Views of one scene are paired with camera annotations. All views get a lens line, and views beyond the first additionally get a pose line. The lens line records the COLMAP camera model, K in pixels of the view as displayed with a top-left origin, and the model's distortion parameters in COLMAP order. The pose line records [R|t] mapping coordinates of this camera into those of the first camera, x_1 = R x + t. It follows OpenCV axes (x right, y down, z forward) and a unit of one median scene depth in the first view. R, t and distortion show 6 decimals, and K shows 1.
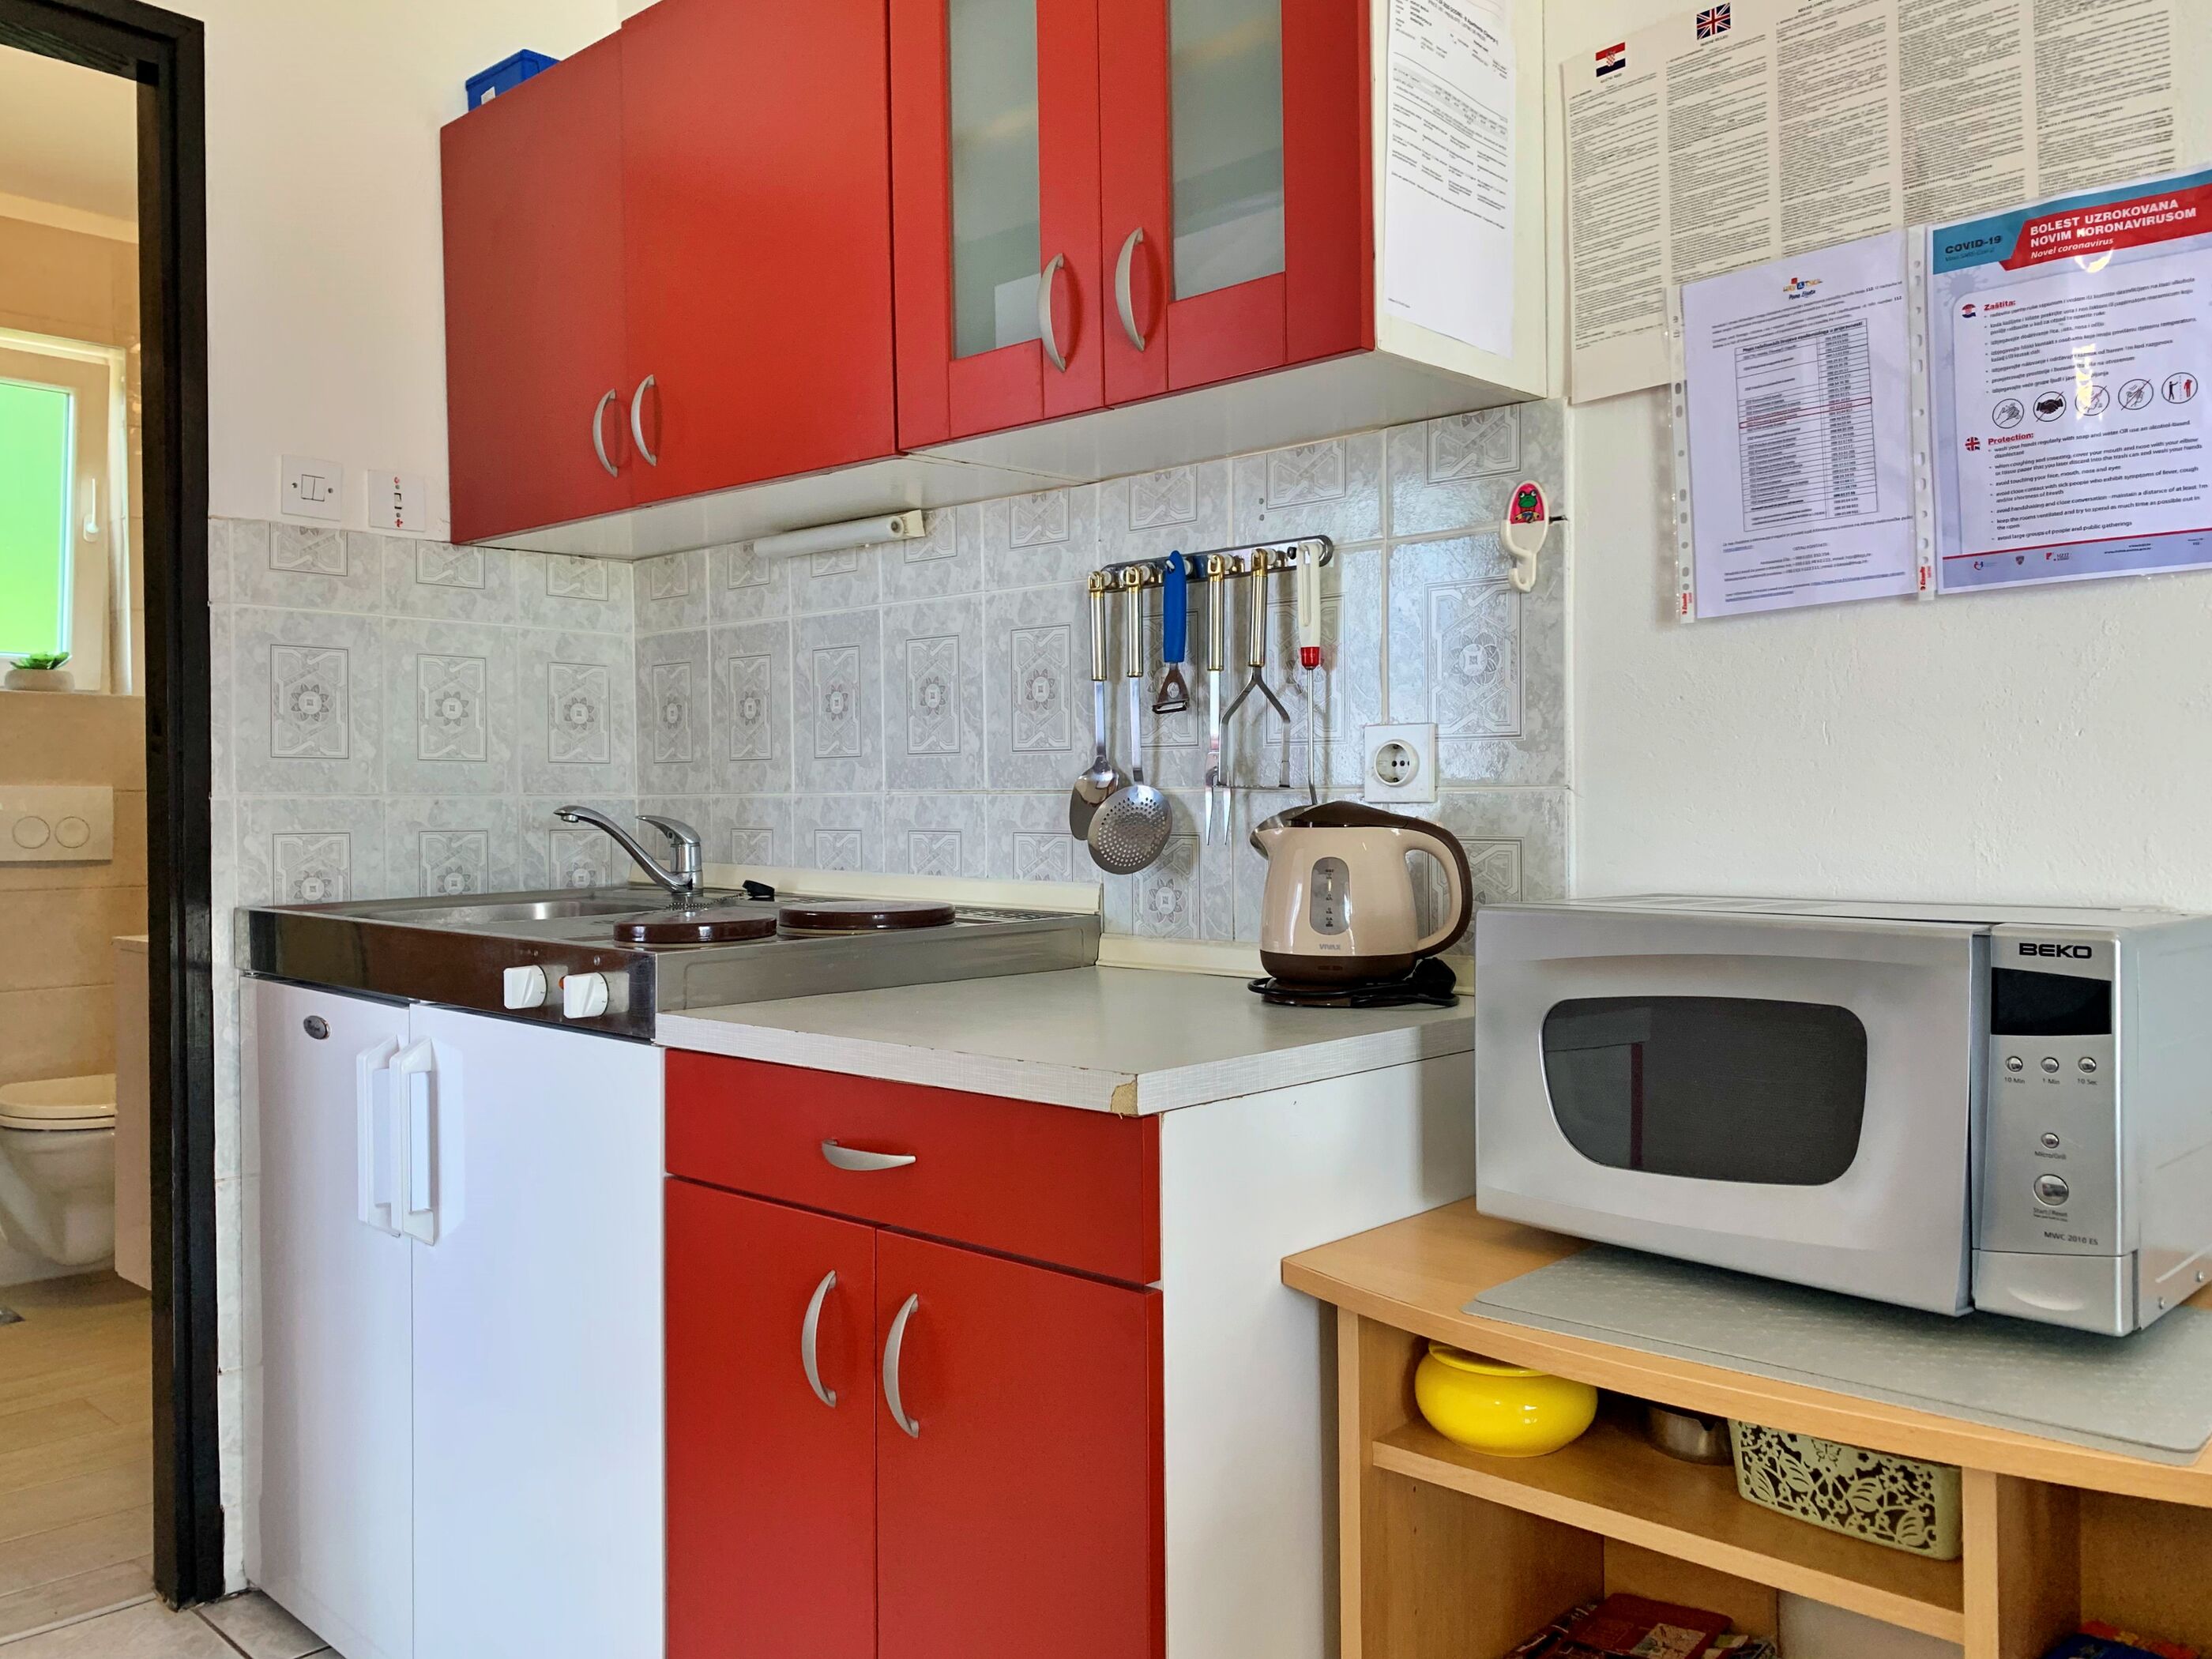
lens RADIAL K [[1719.4, 0, 1124.0], [0, 1719.4, 825.8], [0, 0, 1]] dist [0.010408, -0.007275]
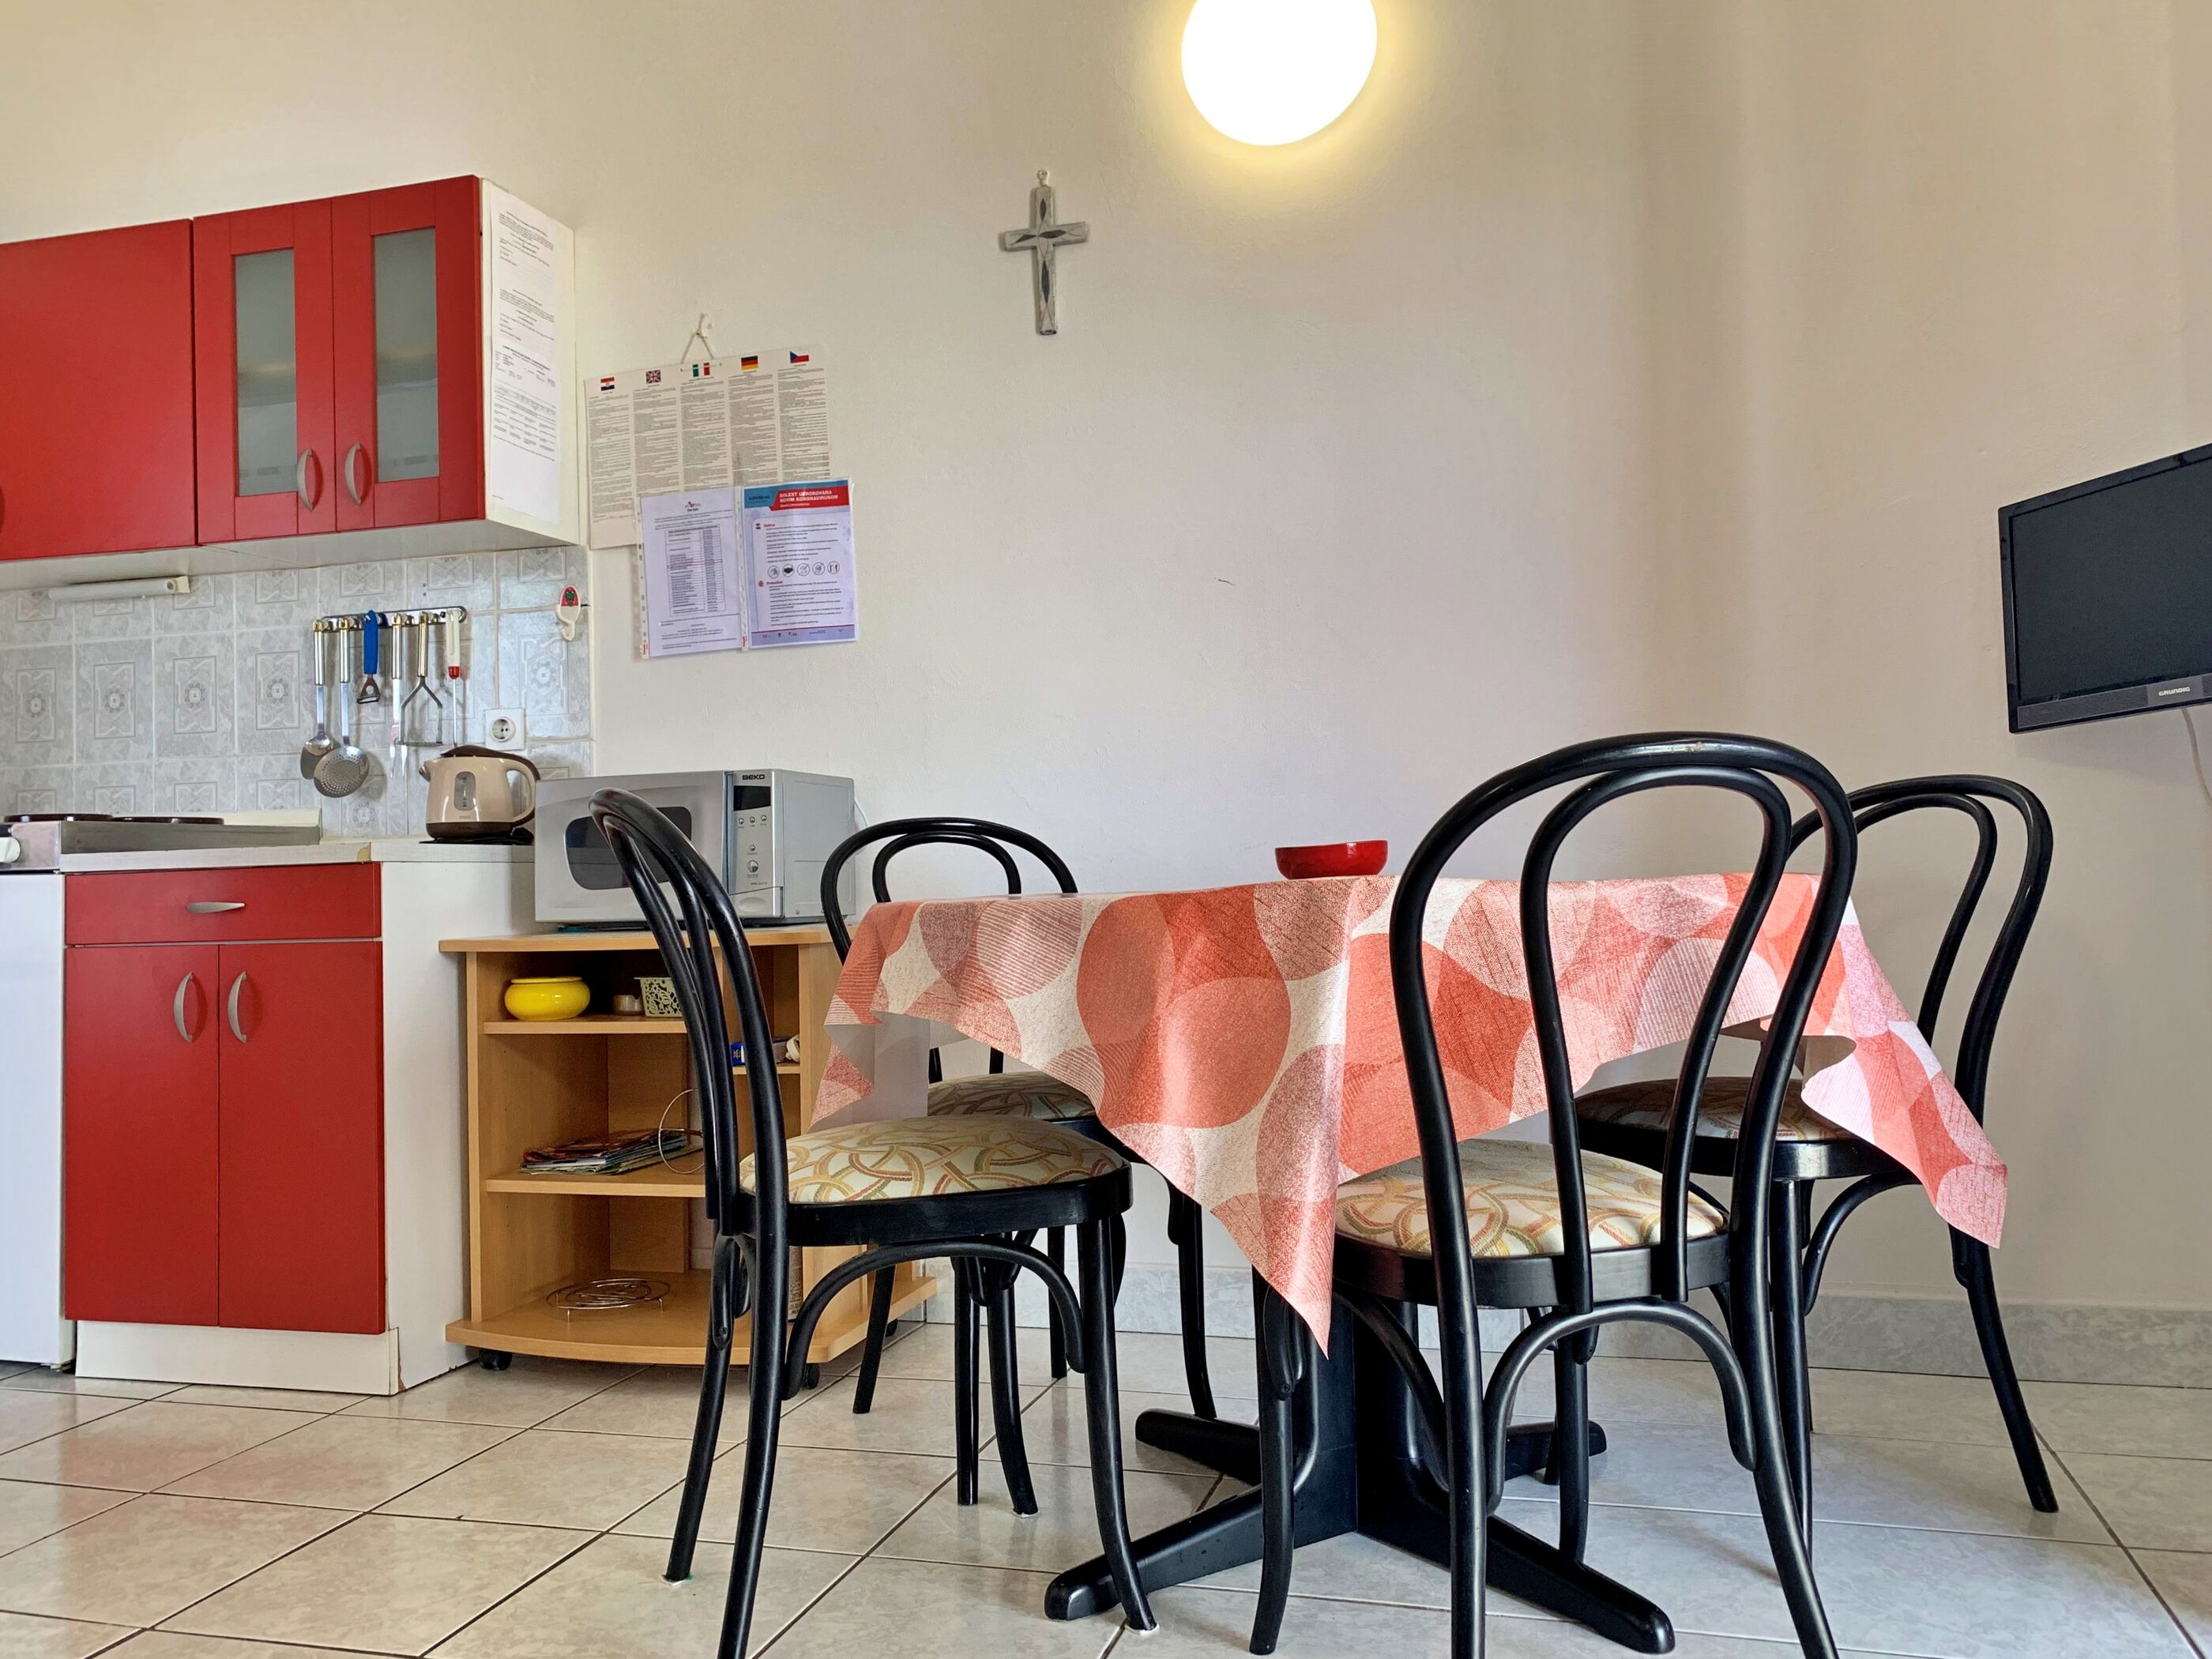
lens RADIAL K [[1753.7, 0, 1098.6], [0, 1753.7, 820.0], [0, 0, 1]] dist [0.062815, -0.131579]
pose [[0.897922, 0.002101, 0.440149, -0.110644], [0.021312, 0.998608, -0.048244, 0.178193], [-0.439638, 0.052700, 0.896628, -1.060509]]
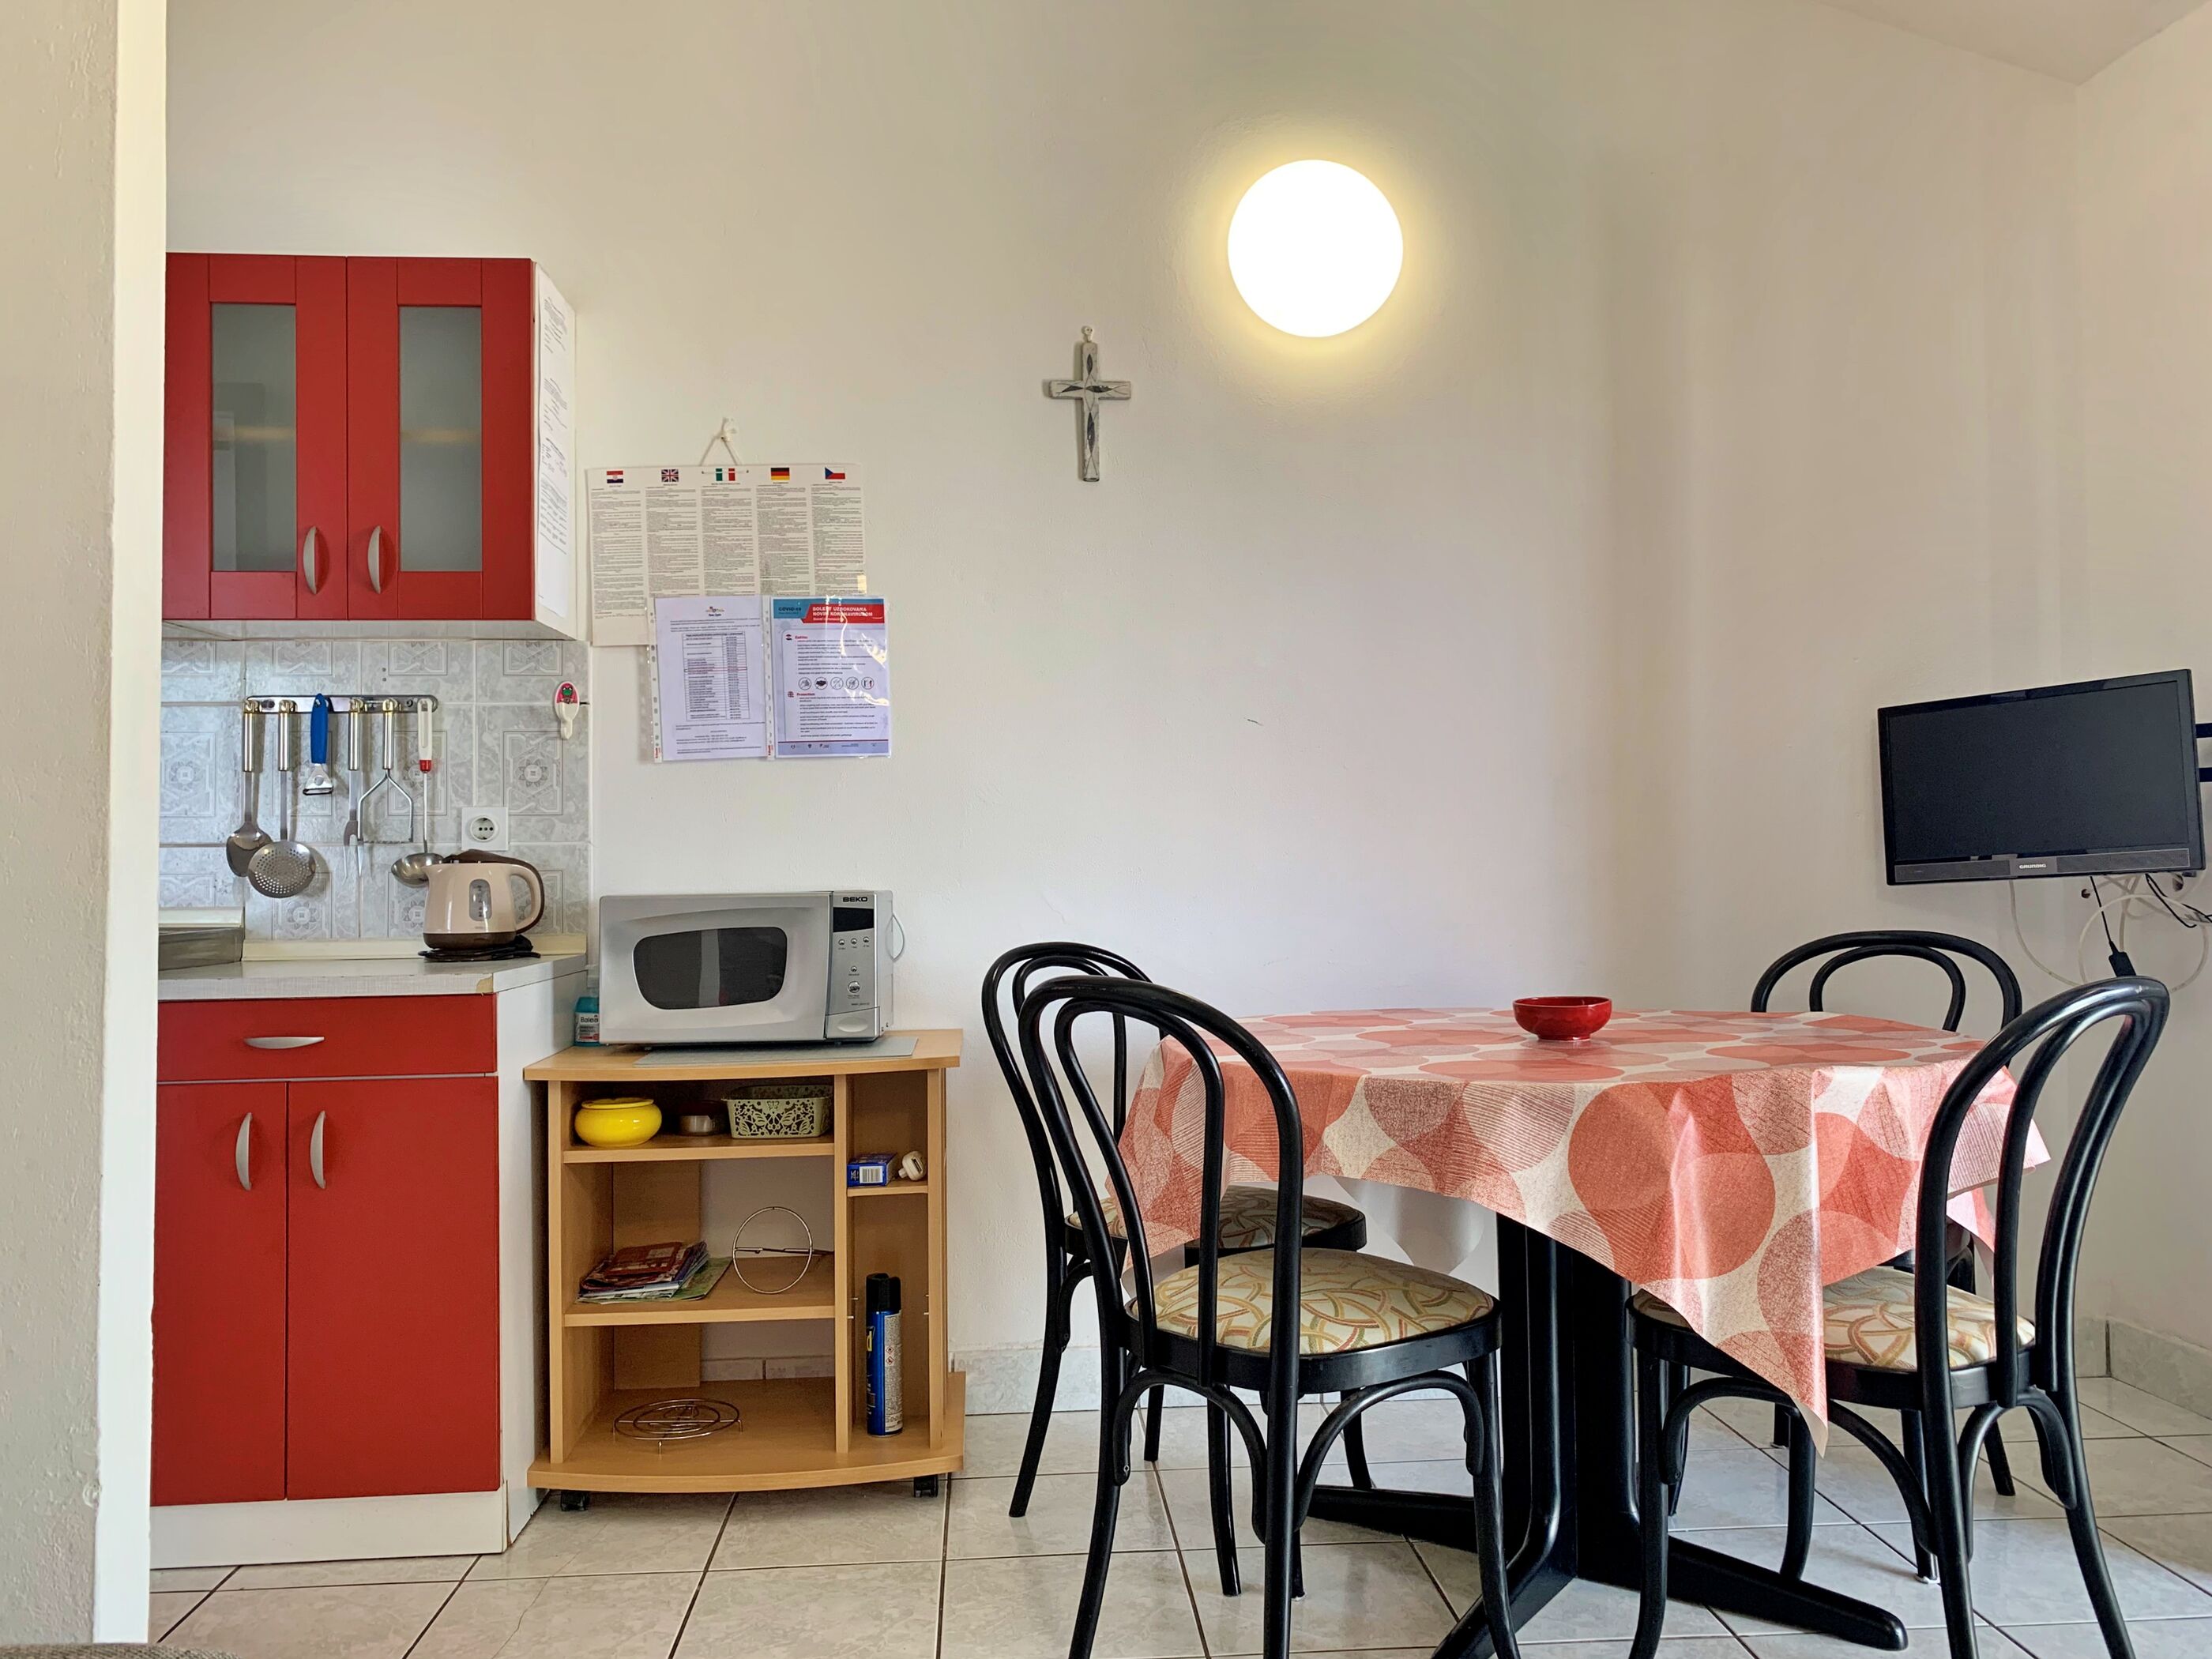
lens RADIAL K [[1719.4, 0, 1124.0], [0, 1719.4, 825.8], [0, 0, 1]] dist [0.010408, -0.007275]
pose [[0.685102, 0.018844, 0.728203, -0.724680], [0.014737, 0.999102, -0.039719, 0.043705], [-0.728298, 0.037944, 0.684210, -0.741826]]
